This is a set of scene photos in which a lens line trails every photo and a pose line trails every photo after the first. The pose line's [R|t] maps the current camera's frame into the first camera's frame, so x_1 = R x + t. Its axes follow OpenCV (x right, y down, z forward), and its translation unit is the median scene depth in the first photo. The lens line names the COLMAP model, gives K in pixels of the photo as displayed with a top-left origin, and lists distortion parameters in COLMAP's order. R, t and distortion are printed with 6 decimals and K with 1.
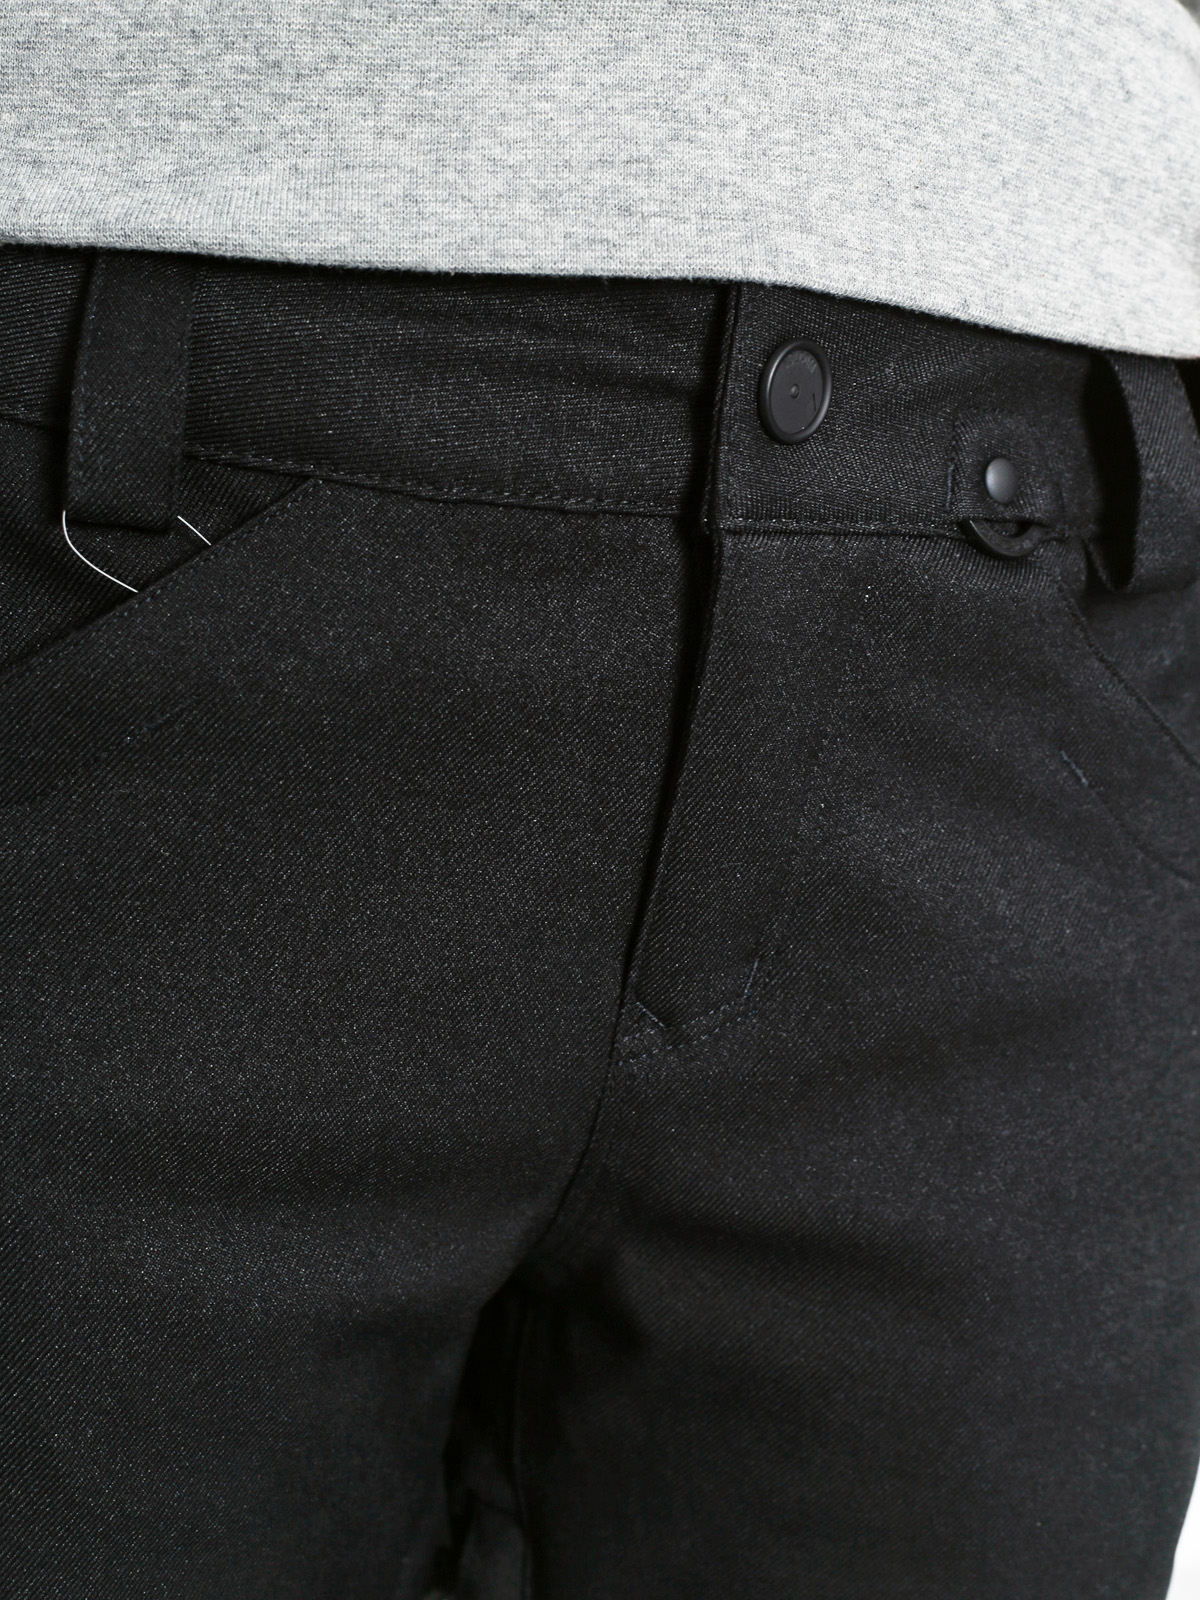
lens RADIAL K [[2230.6, 0, 601.0], [0, 2230.6, 801.2], [0, 0, 1]] dist [-0.152874, 0.000000]
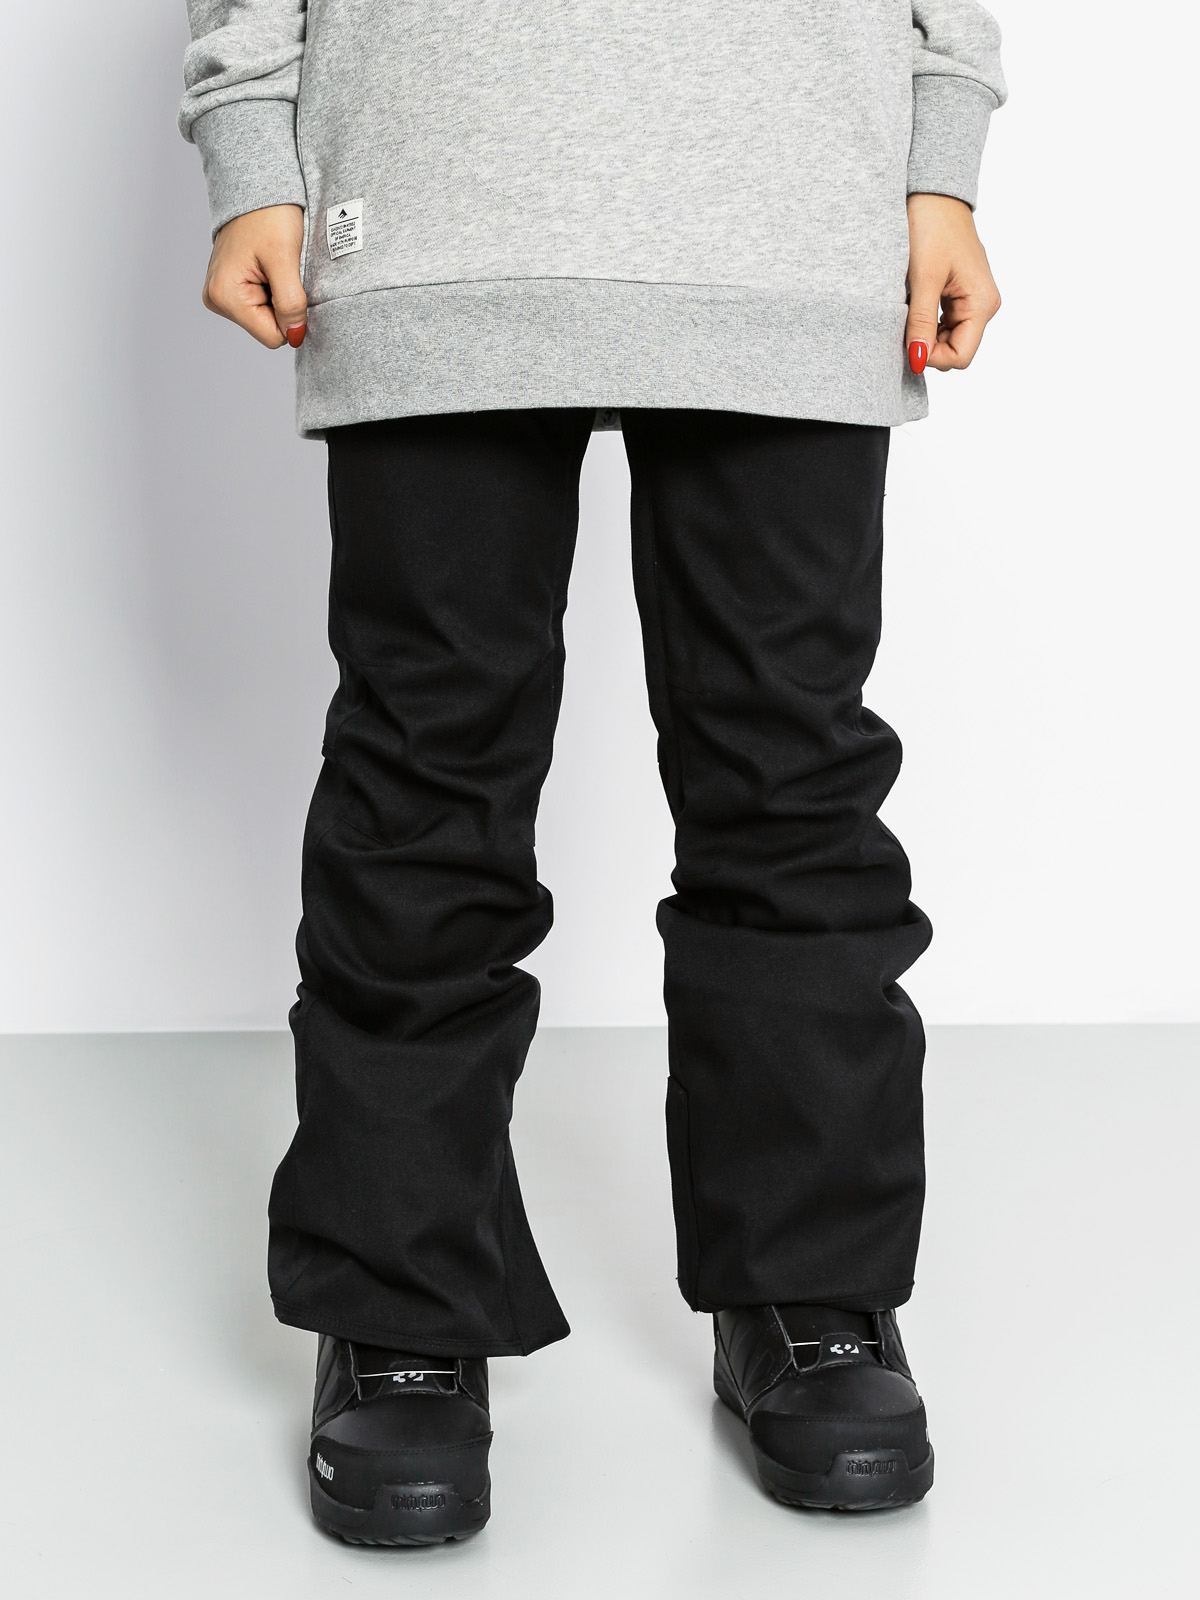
lens RADIAL K [[2230.6, 0, 599.6], [0, 2230.6, 800.0], [0, 0, 1]] dist [-0.152874, 0.000000]
pose [[0.921571, 0.028610, -0.387154, 1.407485], [0.034145, 0.987442, 0.154246, -0.164202], [0.386705, -0.155368, 0.909022, -2.051096]]
